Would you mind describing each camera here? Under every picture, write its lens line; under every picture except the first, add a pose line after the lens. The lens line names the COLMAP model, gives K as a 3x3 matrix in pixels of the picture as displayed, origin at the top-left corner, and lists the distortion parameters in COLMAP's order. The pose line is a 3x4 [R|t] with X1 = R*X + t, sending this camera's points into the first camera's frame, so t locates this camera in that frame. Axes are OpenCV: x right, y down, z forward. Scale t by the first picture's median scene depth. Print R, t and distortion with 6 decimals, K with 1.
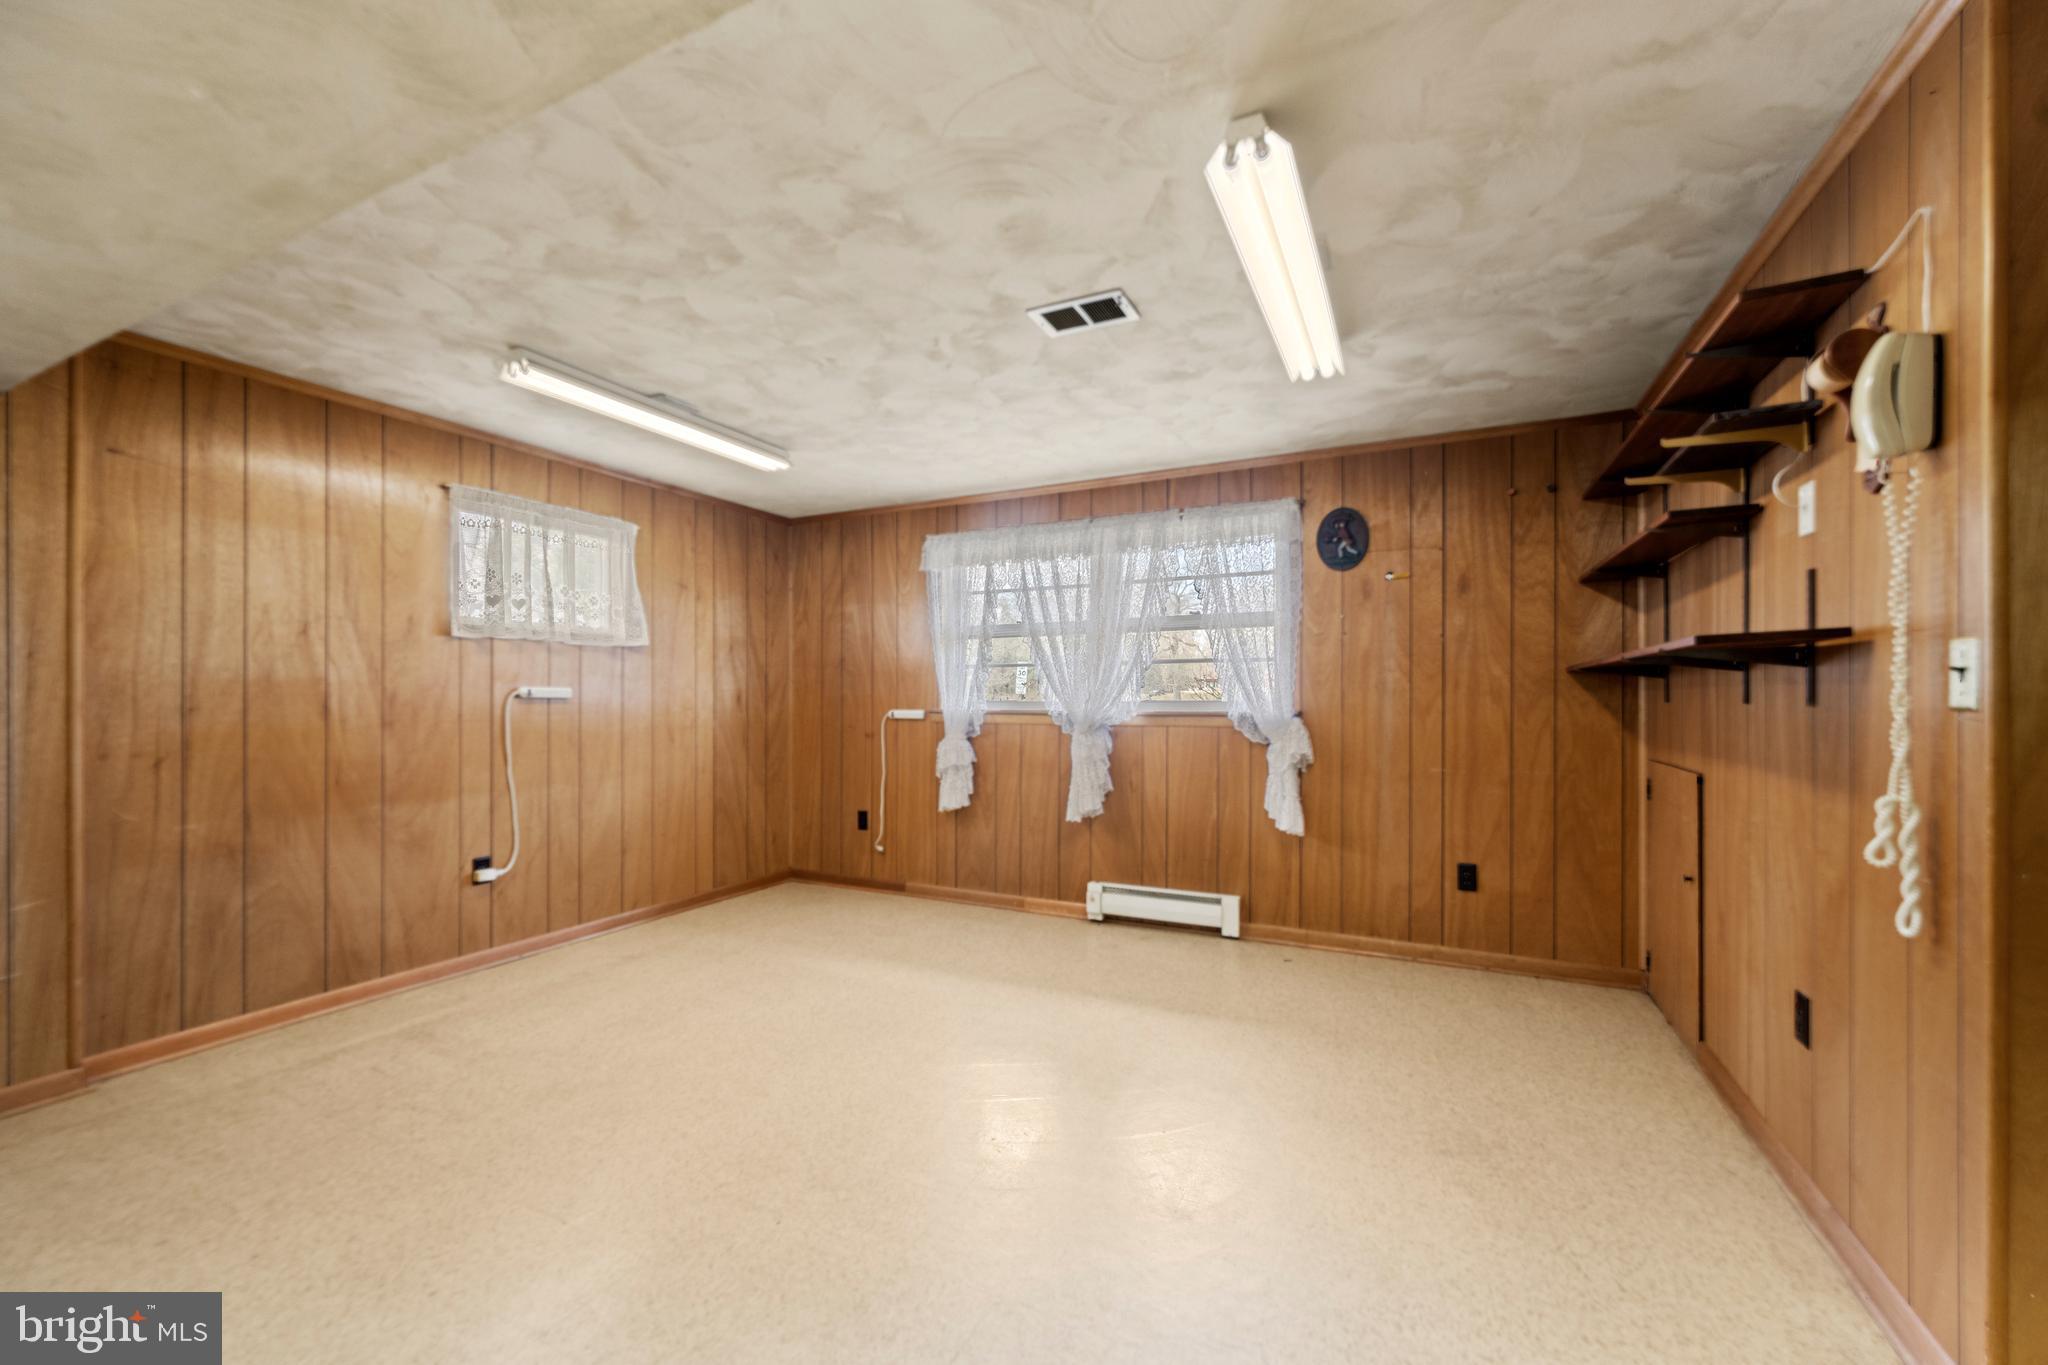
lens RADIAL K [[815.9, 0, 1020.9], [0, 815.9, 668.7], [0, 0, 1]] dist [0.000010, -0.000222]
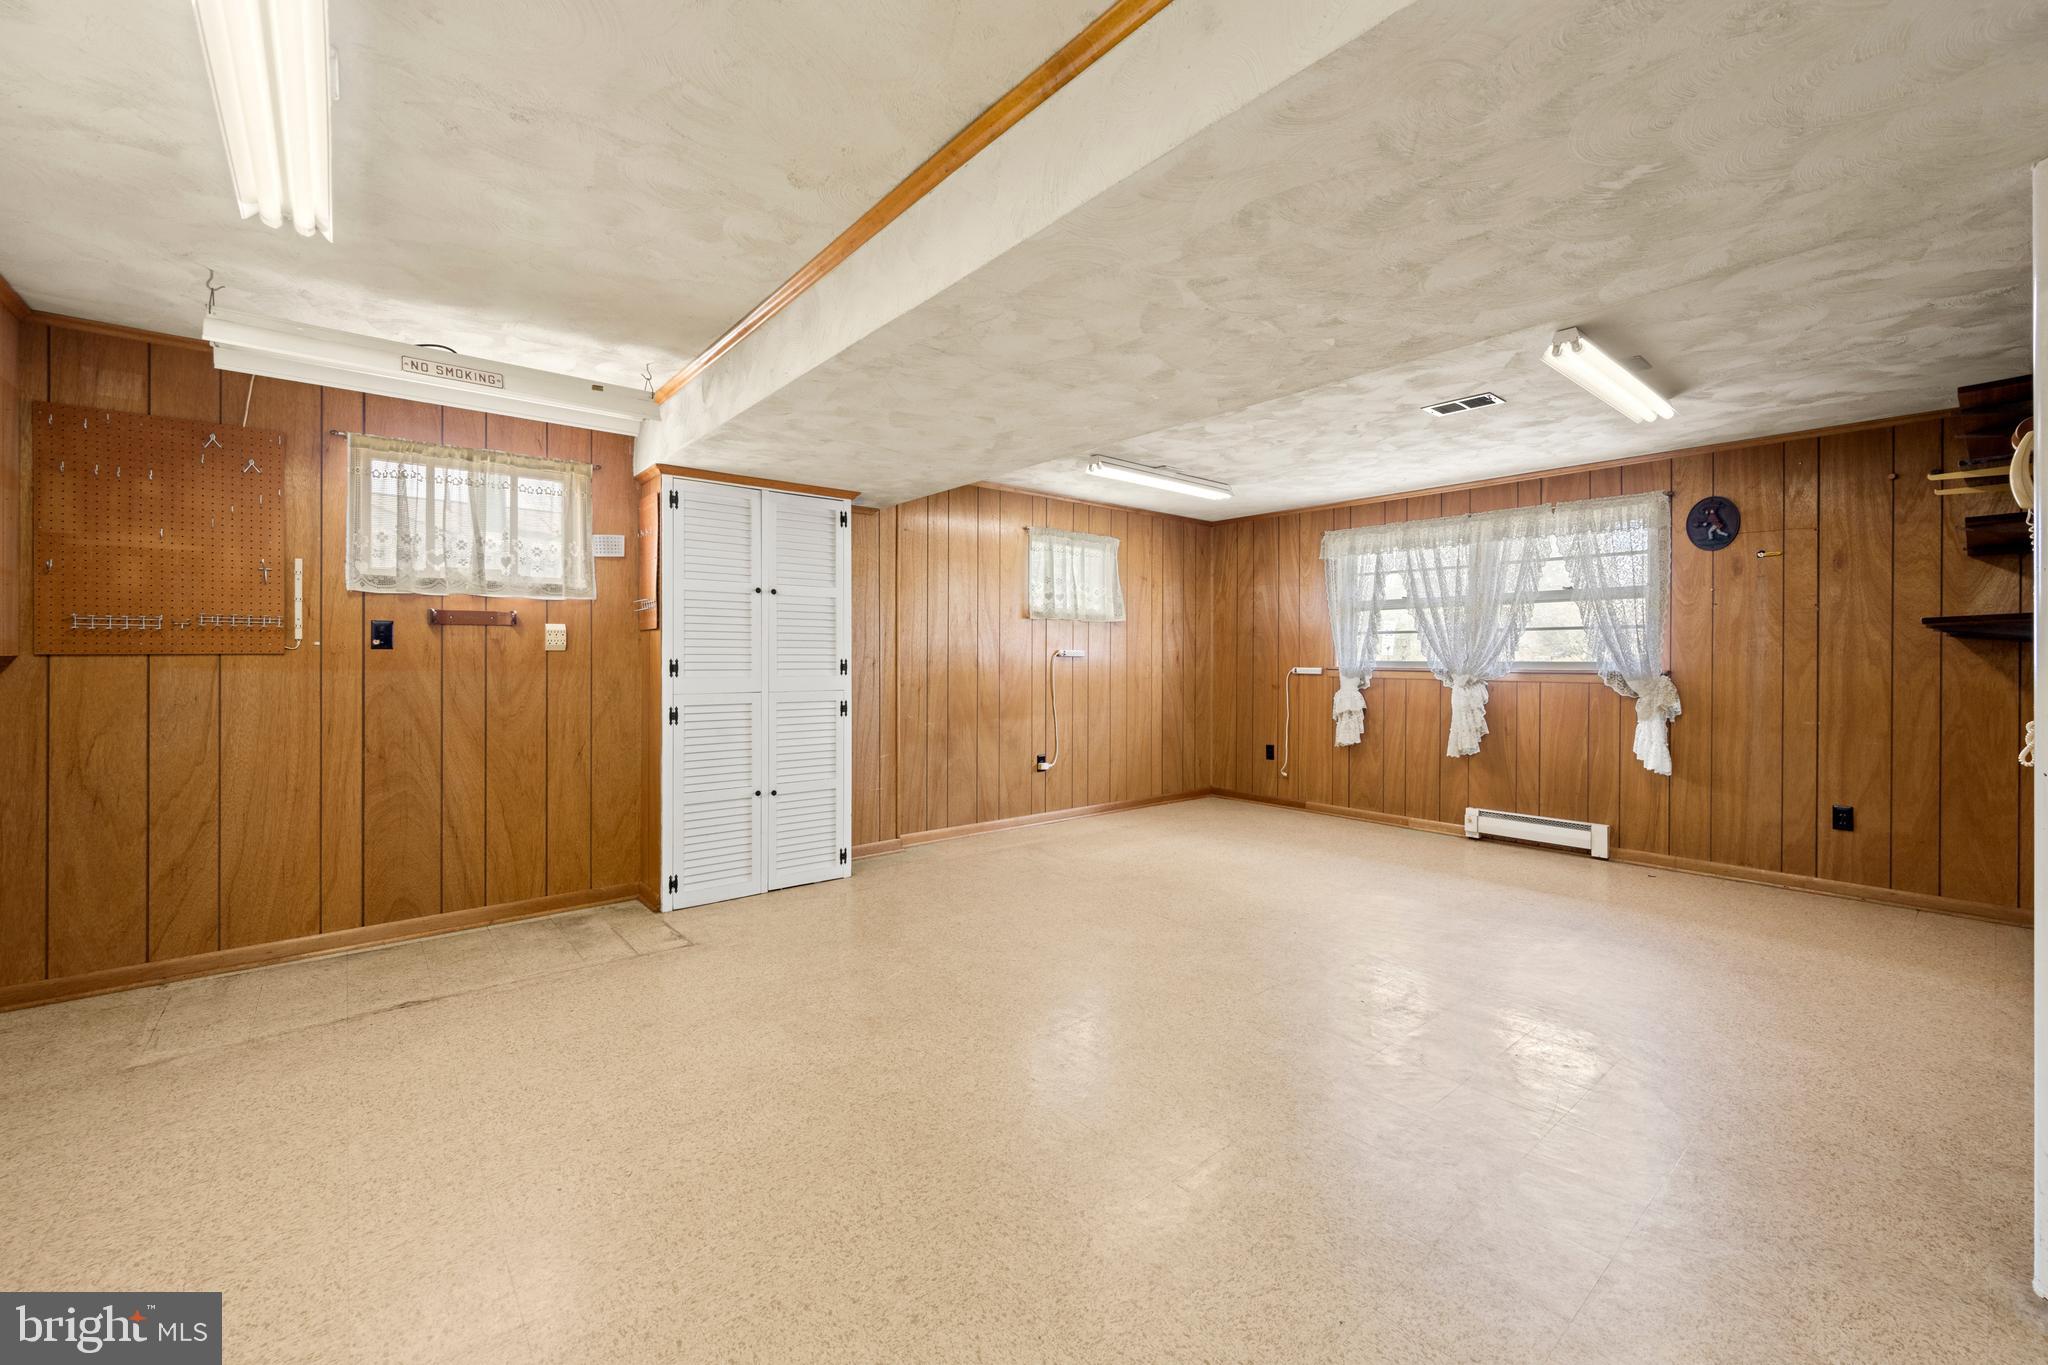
lens RADIAL K [[817.7, 0, 1030.2], [0, 817.7, 649.8], [0, 0, 1]] dist [-0.002280, -0.000424]
pose [[0.917088, 0.000720, -0.398684, -0.034638], [0.009449, 0.999678, 0.023541, -0.014687], [0.398572, -0.025356, 0.916786, -0.456976]]
